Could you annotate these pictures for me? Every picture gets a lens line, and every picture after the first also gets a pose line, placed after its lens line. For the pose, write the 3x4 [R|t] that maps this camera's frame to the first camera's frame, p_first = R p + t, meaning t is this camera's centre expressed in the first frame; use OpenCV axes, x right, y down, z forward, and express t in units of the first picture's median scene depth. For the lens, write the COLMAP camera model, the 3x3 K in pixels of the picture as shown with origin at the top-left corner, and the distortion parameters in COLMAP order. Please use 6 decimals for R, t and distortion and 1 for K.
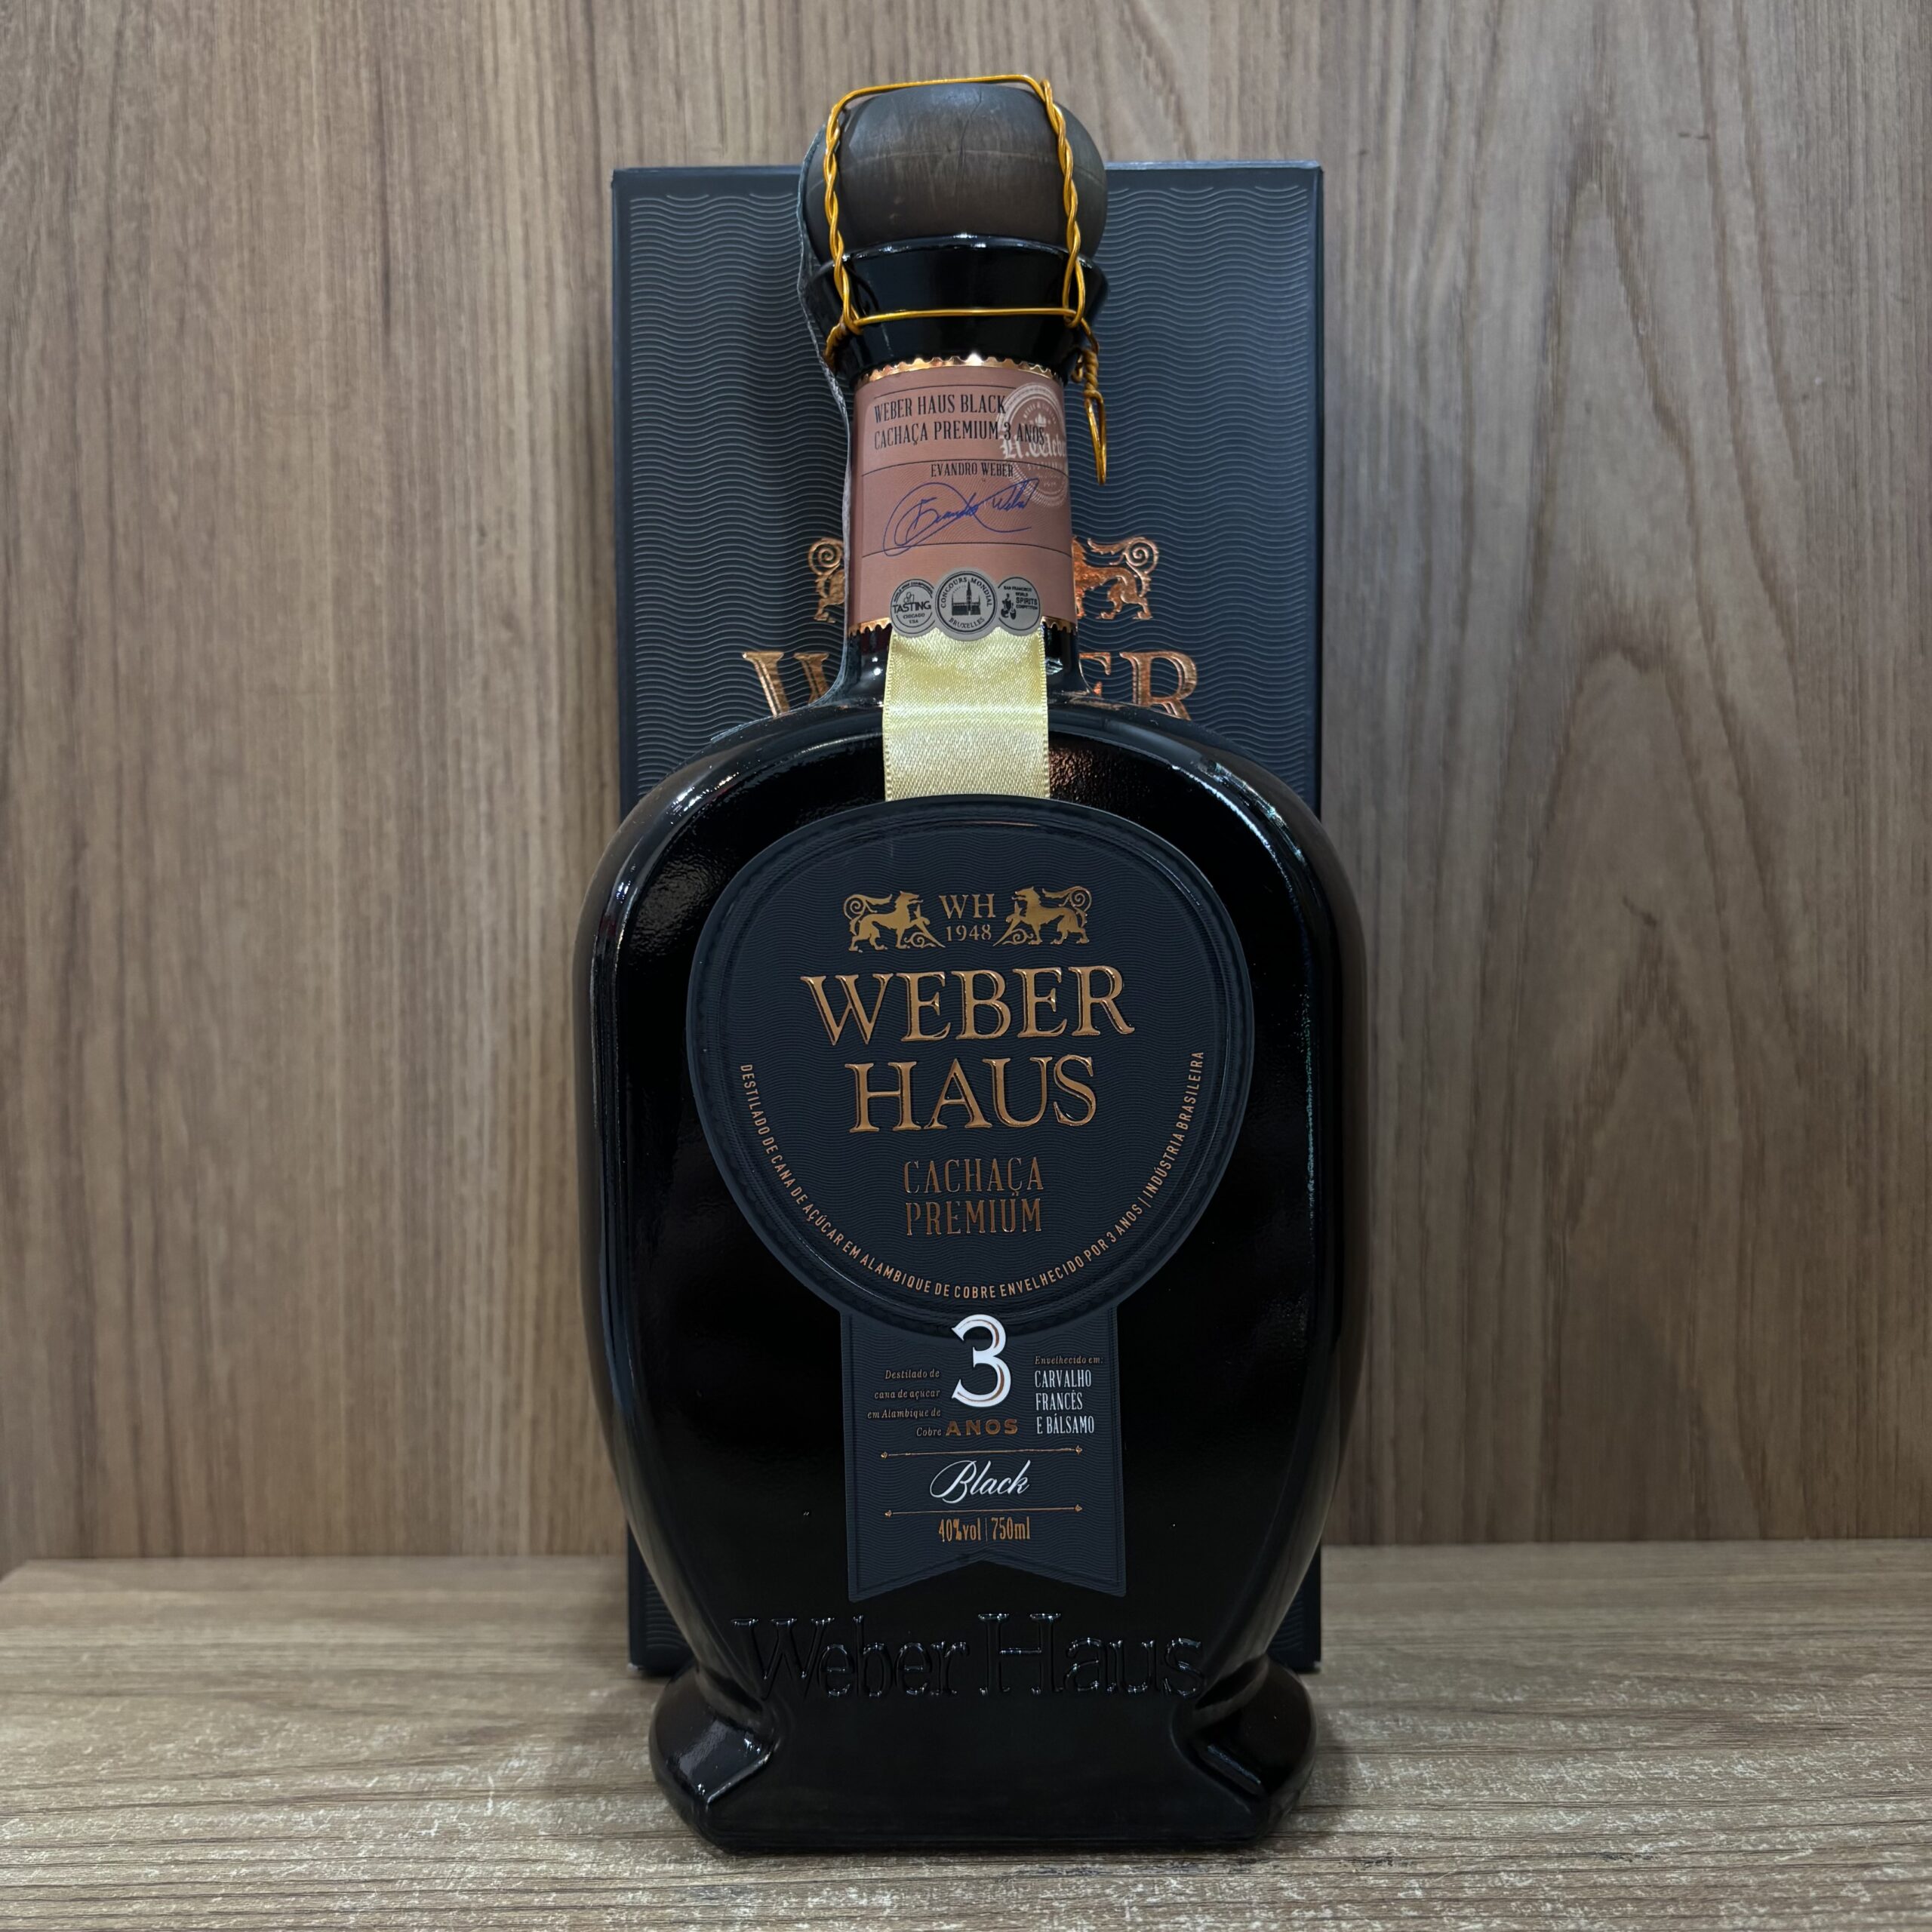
lens RADIAL K [[2114.5, 0, 941.5], [0, 2114.5, 971.3], [0, 0, 1]] dist [0.009490, 0.000000]
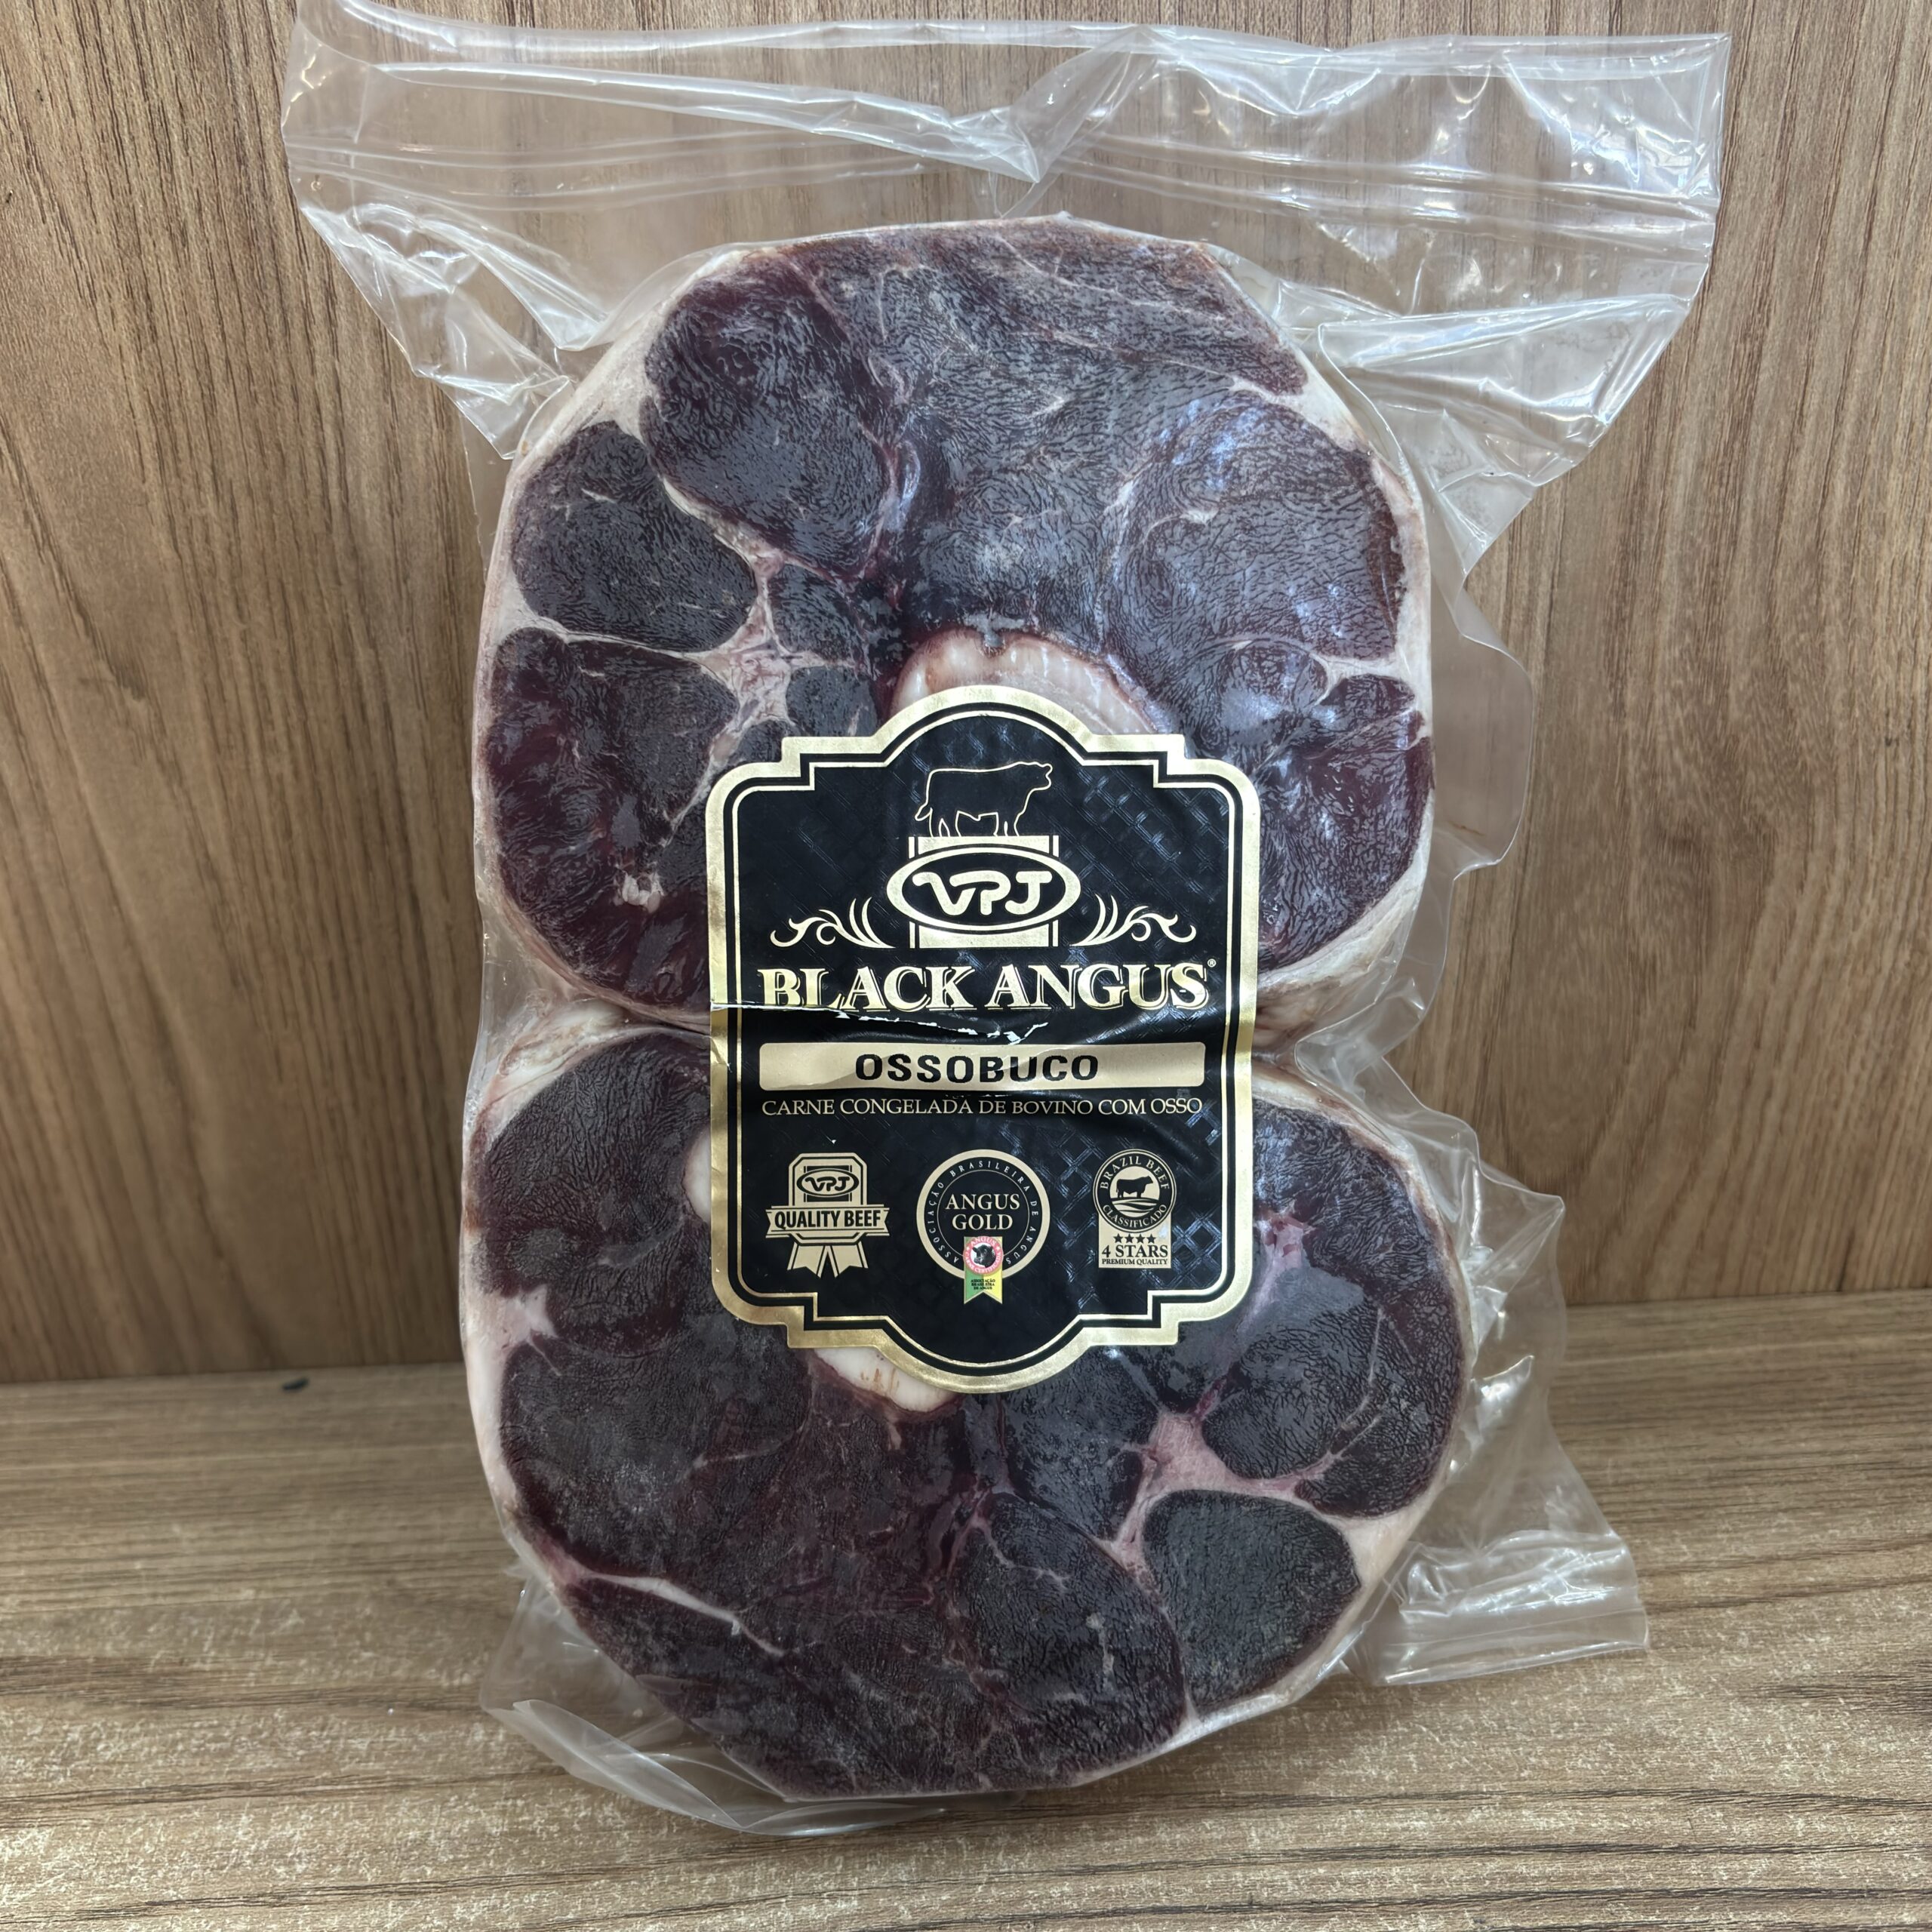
lens RADIAL K [[2114.5, 0, 979.0], [0, 2114.5, 973.0], [0, 0, 1]] dist [0.009490, 0.000000]
pose [[0.996710, -0.041474, 0.069641, 0.378881], [0.005377, 0.891123, 0.453730, -0.338116], [-0.080877, -0.451863, 0.888414, 0.197027]]
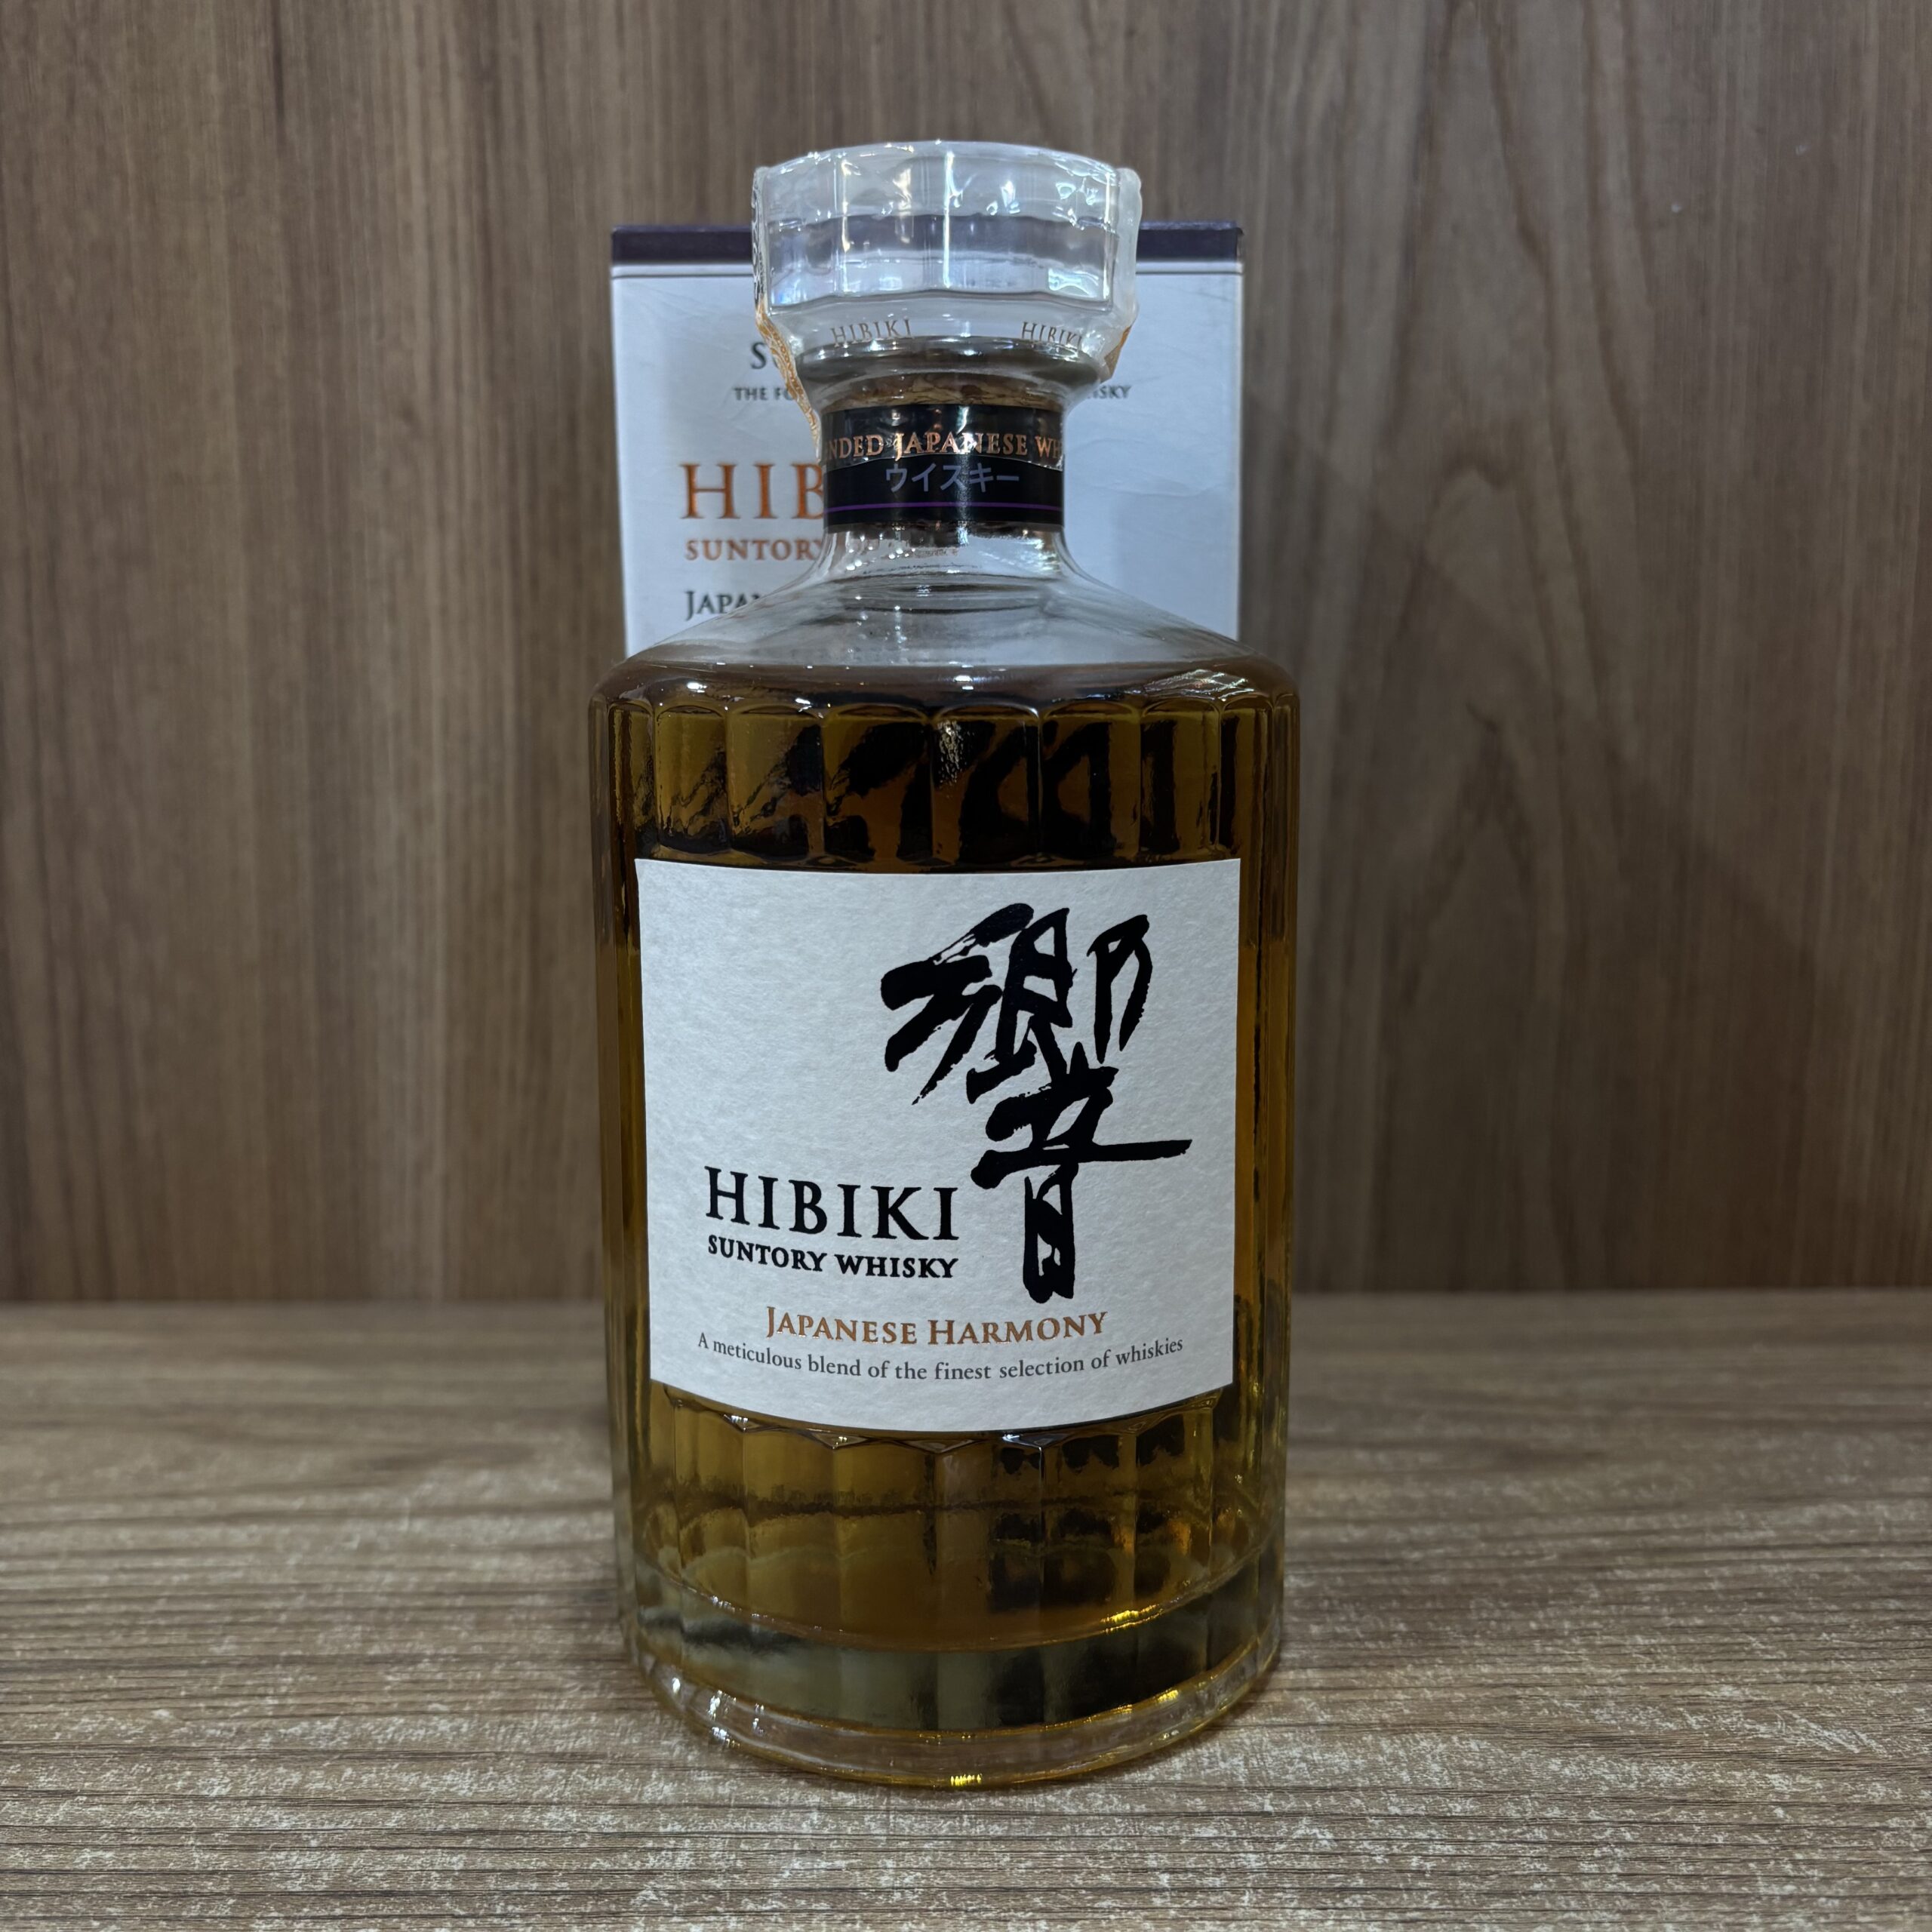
lens RADIAL K [[2114.5, 0, 962.6], [0, 2114.5, 988.2], [0, 0, 1]] dist [0.009490, 0.000000]
pose [[0.998905, 0.010246, 0.045651, 0.020267], [-0.015962, 0.991816, 0.126673, -0.024503], [-0.043979, -0.127263, 0.990893, -0.064808]]
